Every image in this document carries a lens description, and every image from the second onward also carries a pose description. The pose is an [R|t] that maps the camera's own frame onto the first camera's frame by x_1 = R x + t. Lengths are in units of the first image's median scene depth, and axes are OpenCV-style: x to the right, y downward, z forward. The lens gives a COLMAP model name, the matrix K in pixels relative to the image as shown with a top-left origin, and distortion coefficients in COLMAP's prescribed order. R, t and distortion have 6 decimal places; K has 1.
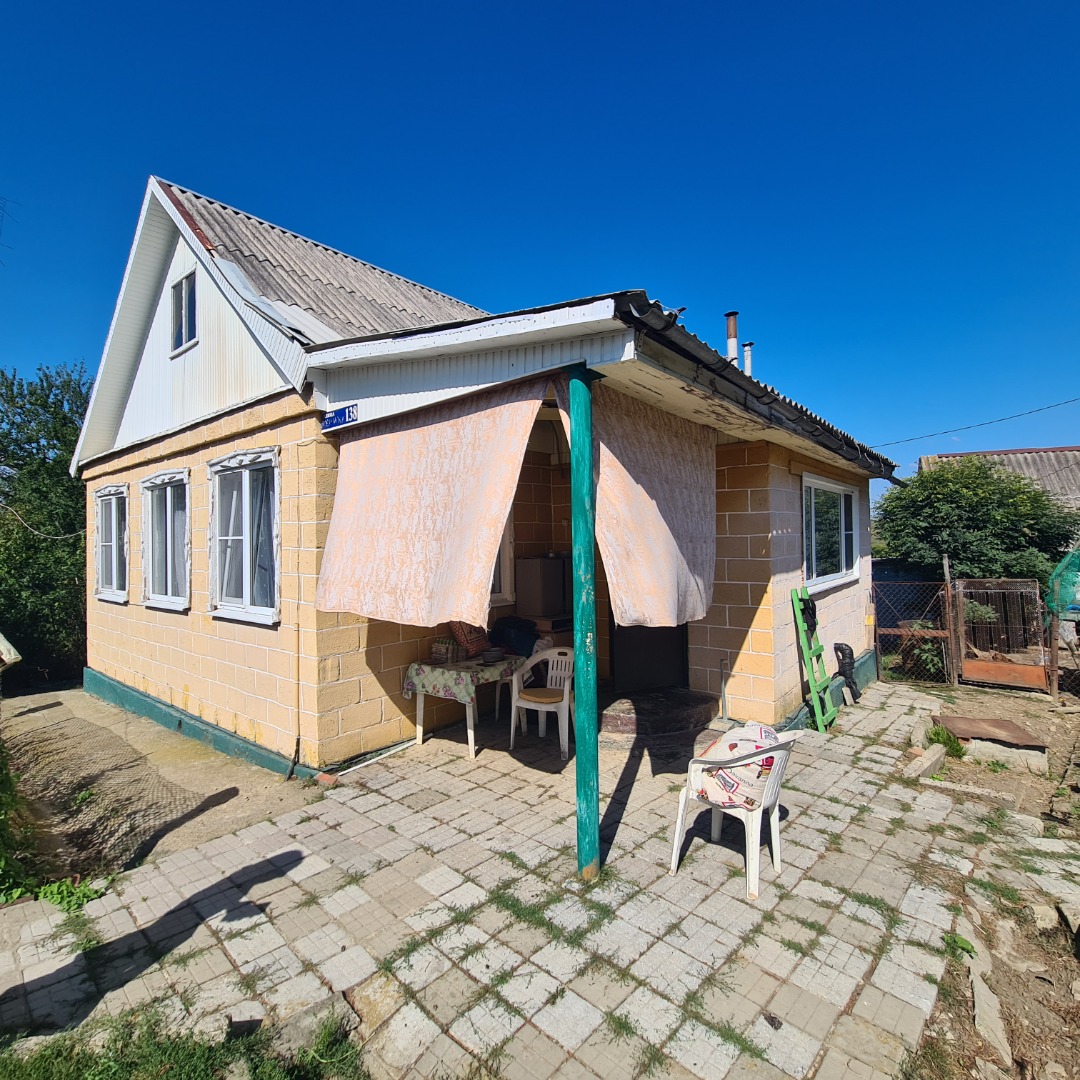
lens RADIAL K [[588.9, 0, 528.0], [0, 588.9, 534.7], [0, 0, 1]] dist [-0.001520, 0.000924]
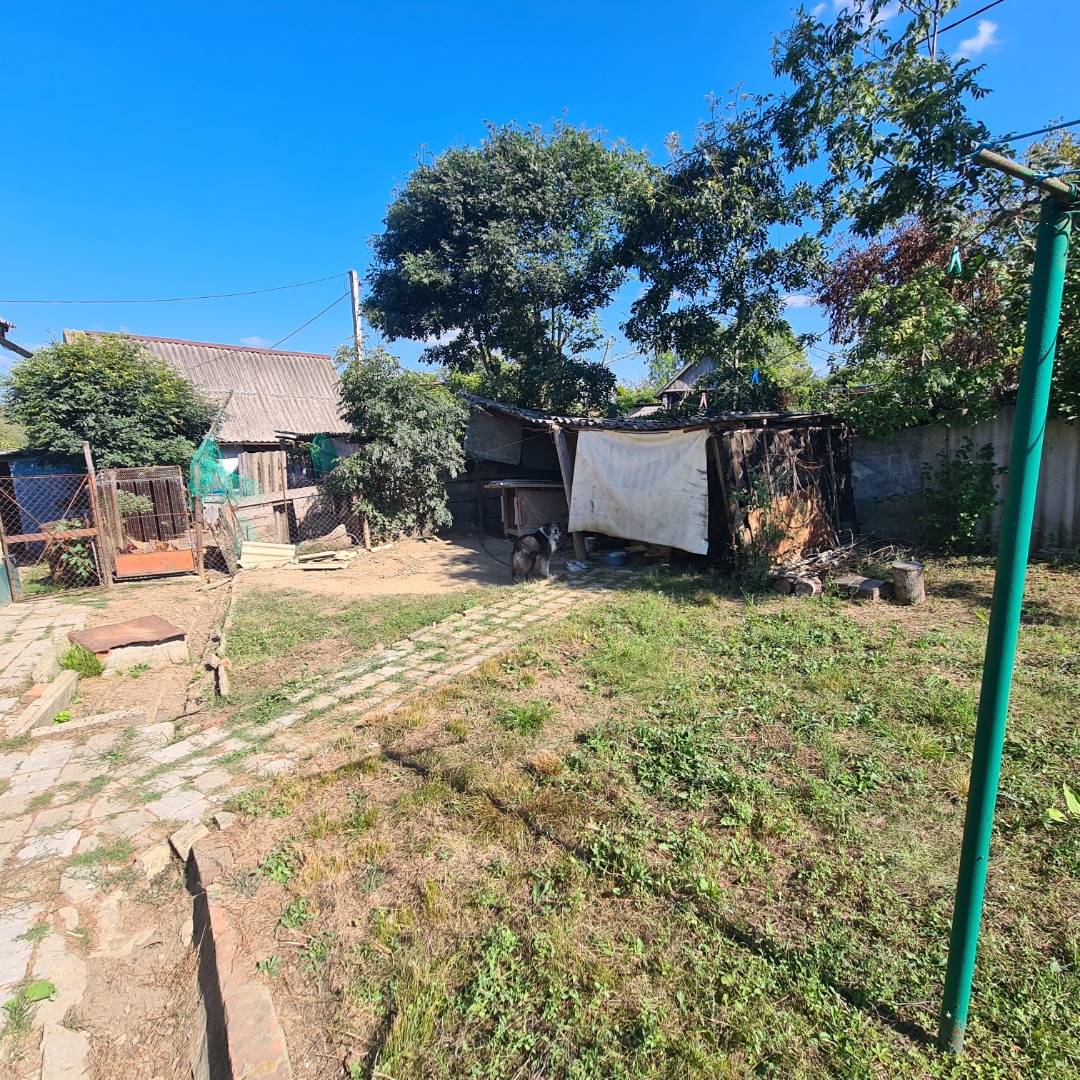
lens RADIAL K [[588.9, 0, 526.3], [0, 588.9, 535.5], [0, 0, 1]] dist [-0.001520, 0.000924]
pose [[0.352726, -0.148720, 0.923833, 0.191684], [-0.021749, 0.985719, 0.166986, 0.018451], [-0.935474, -0.078993, 0.344454, 0.133191]]
